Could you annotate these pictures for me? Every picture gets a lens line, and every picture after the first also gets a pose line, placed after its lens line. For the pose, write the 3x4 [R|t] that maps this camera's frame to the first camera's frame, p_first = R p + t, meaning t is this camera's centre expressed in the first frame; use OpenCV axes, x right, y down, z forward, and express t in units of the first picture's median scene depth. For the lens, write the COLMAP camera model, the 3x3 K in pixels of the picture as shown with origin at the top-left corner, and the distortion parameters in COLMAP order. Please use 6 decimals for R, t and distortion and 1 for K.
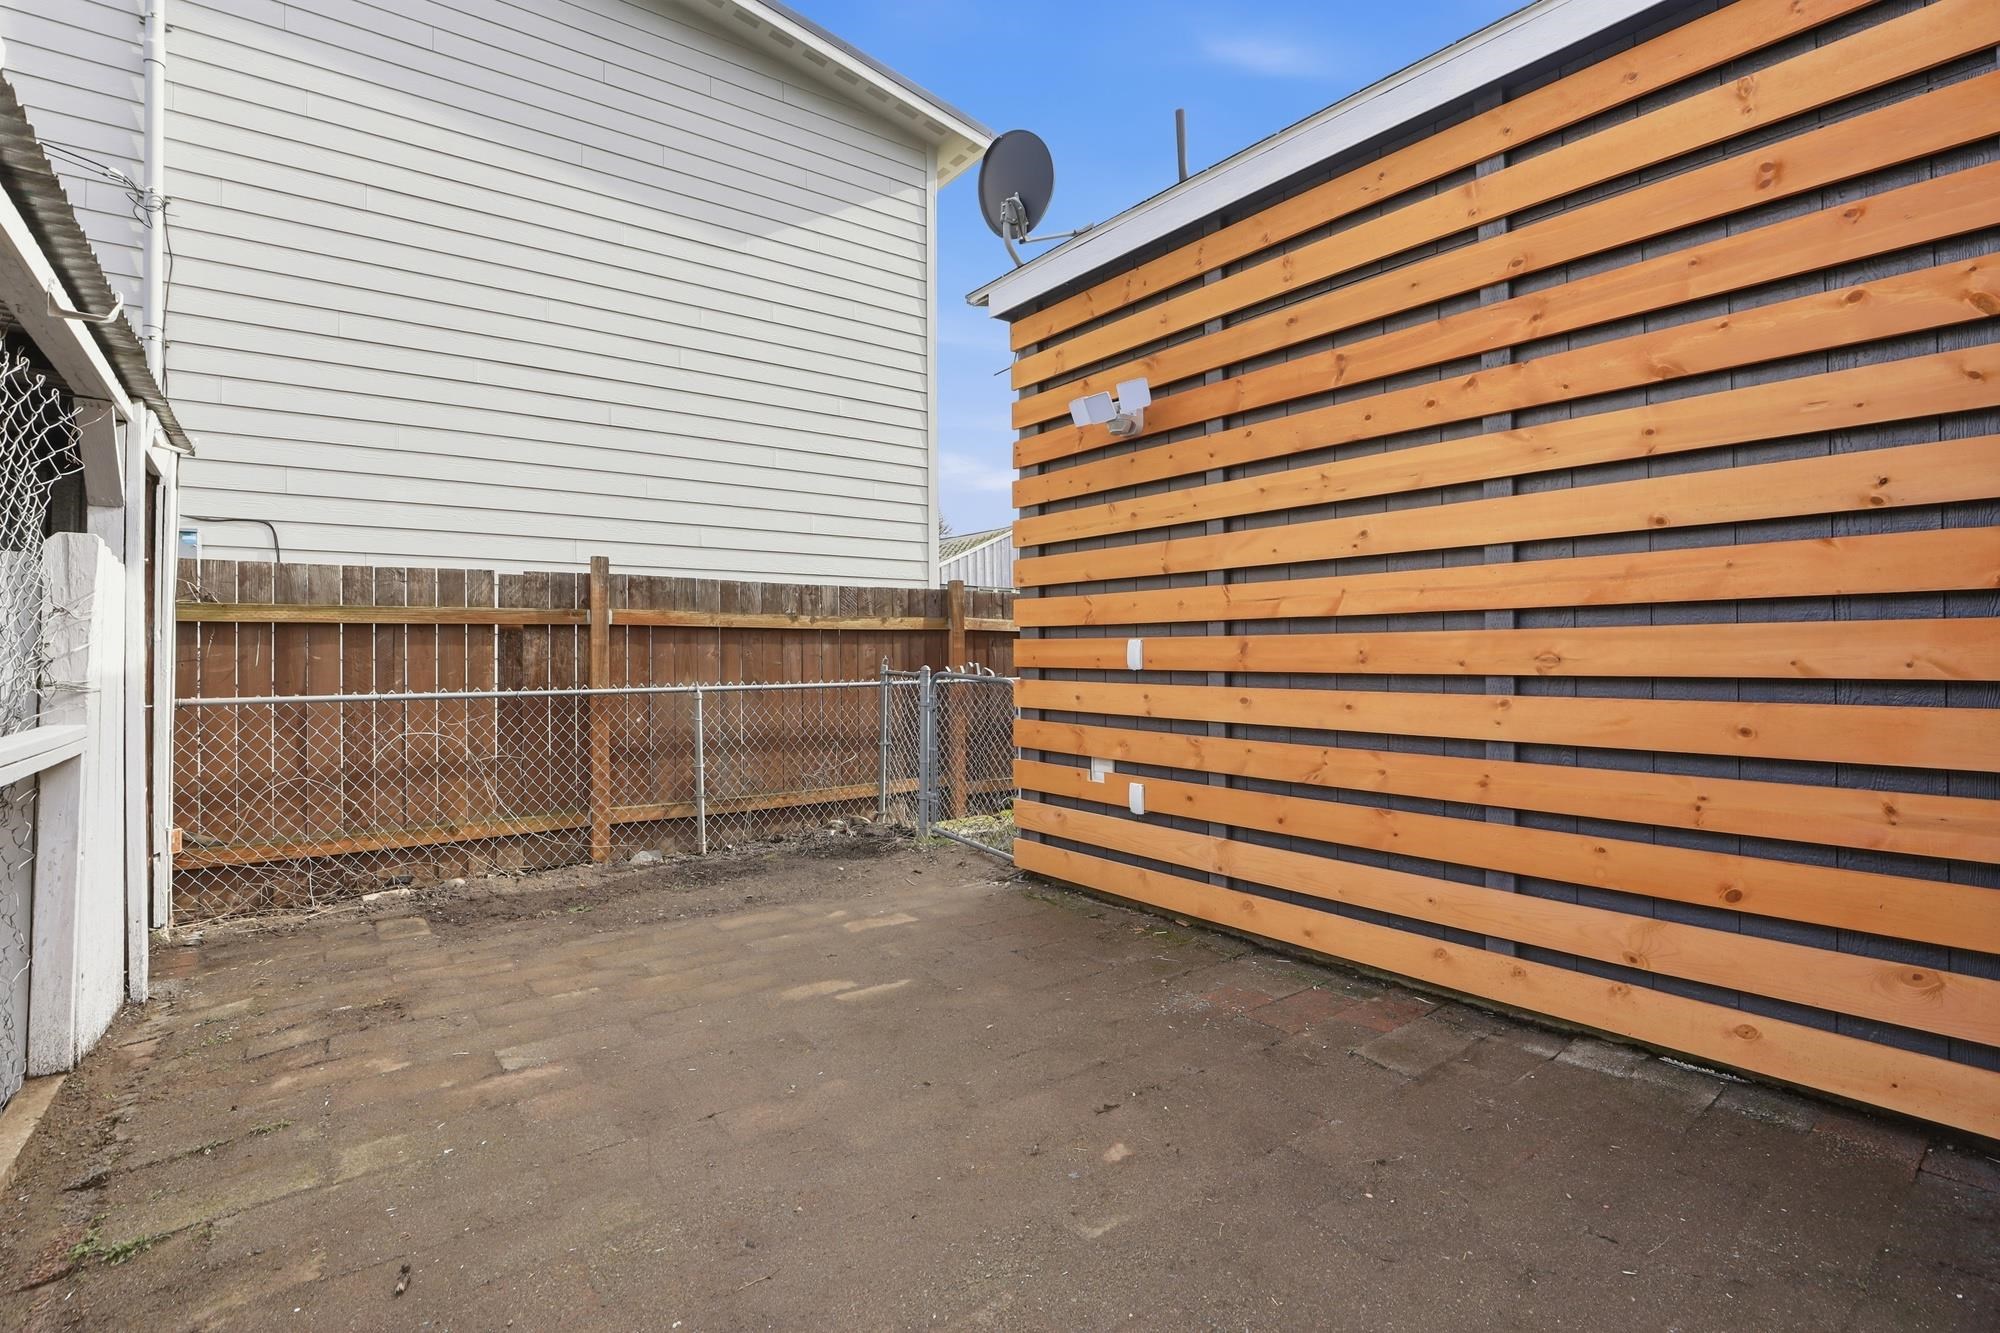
lens RADIAL K [[924.6, 0, 1001.9], [0, 924.6, 656.8], [0, 0, 1]] dist [-0.035354, 0.001366]
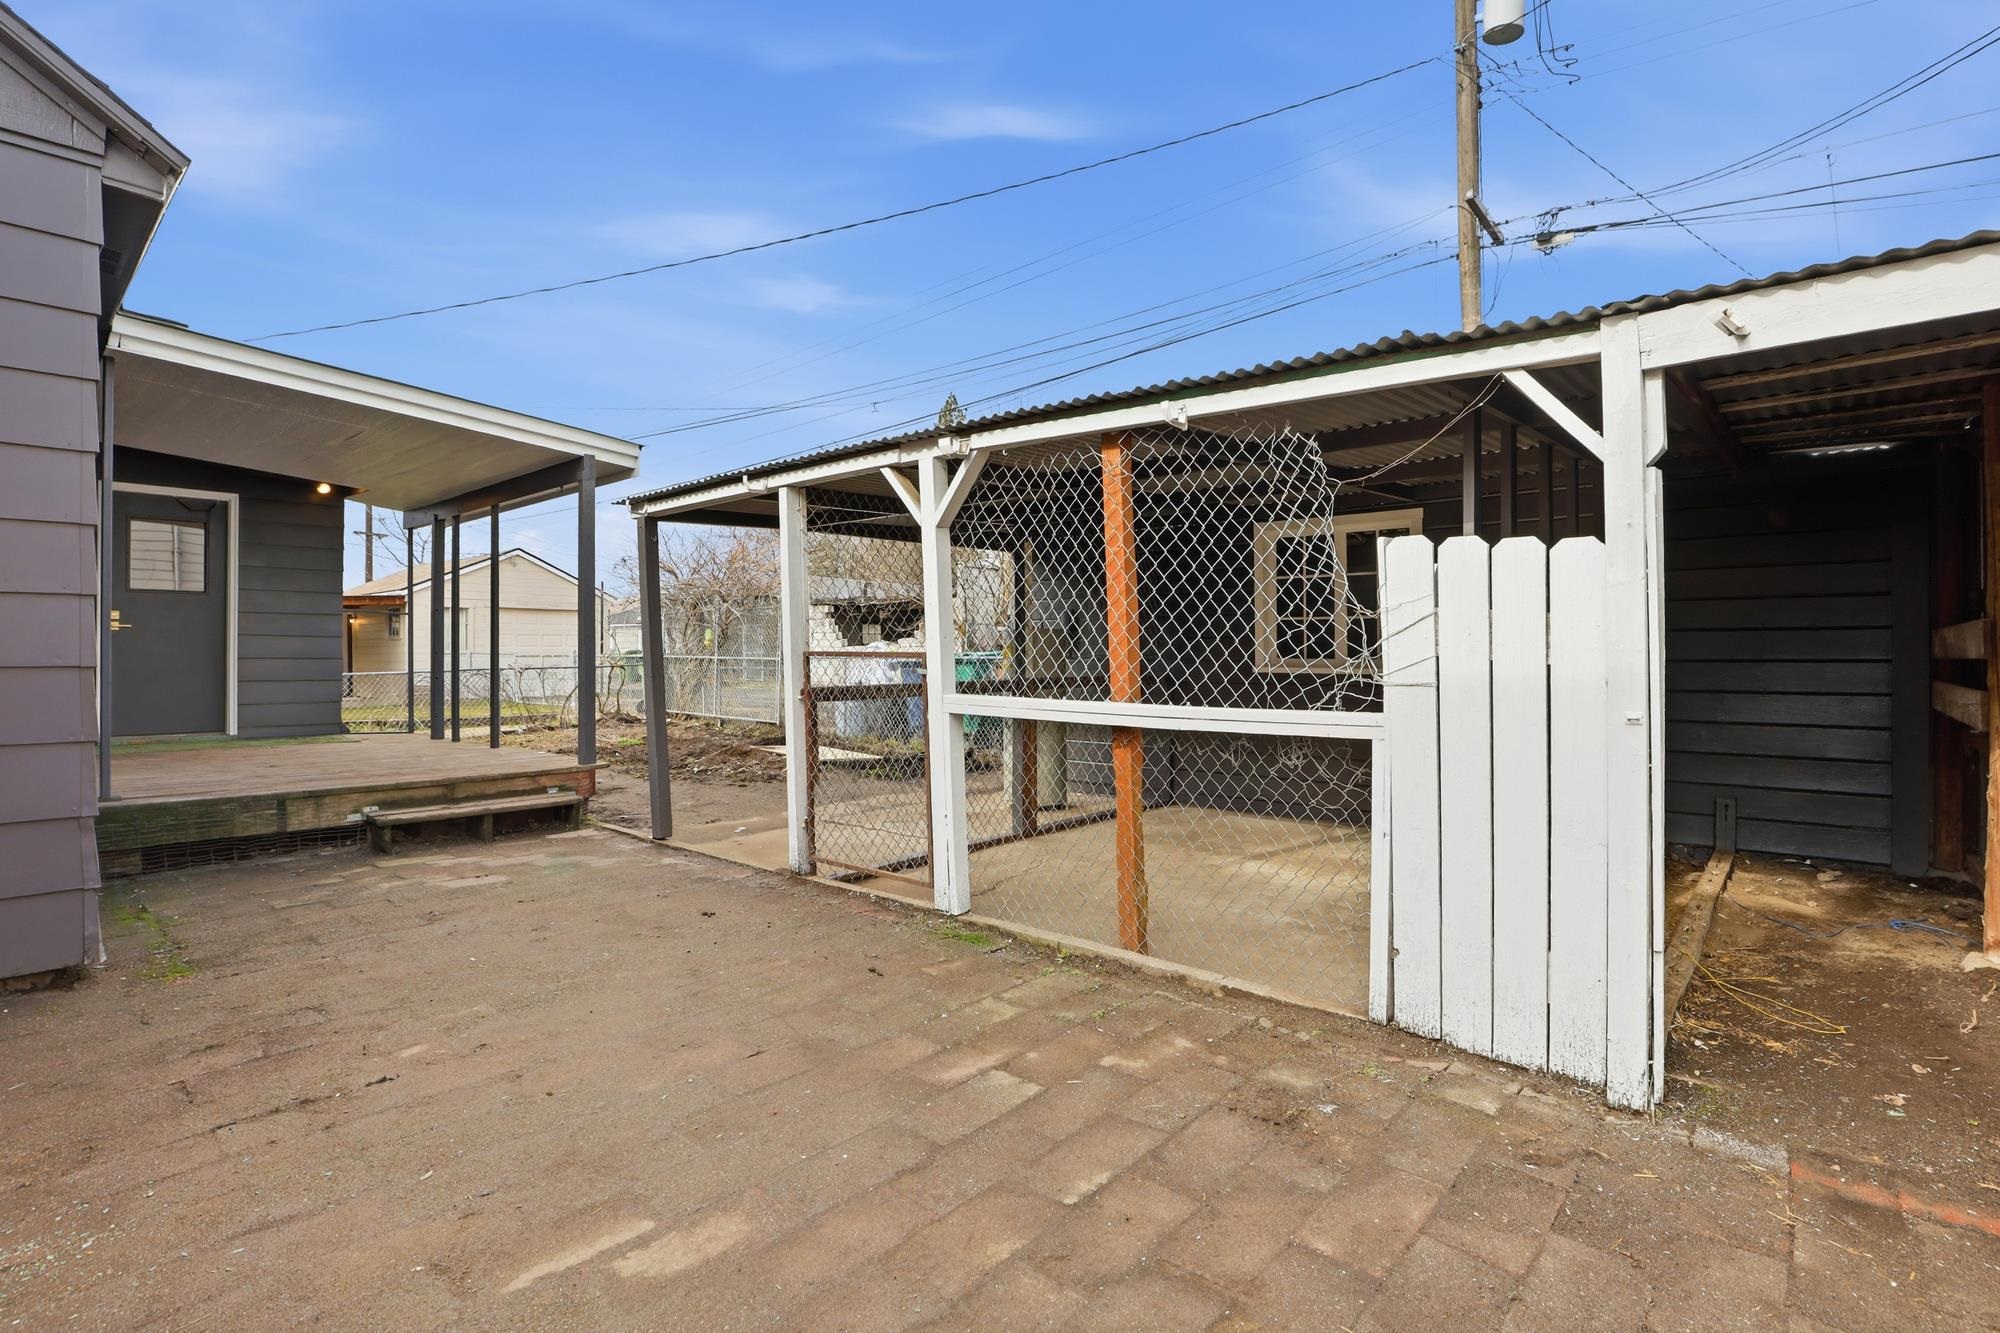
lens RADIAL K [[924.6, 0, 998.8], [0, 924.6, 655.5], [0, 0, 1]] dist [-0.035354, 0.001366]
pose [[-0.979256, 0.008545, -0.202445, -0.291277], [0.007514, 0.999955, 0.005863, -0.004461], [0.202486, 0.004221, -0.979276, 1.660611]]
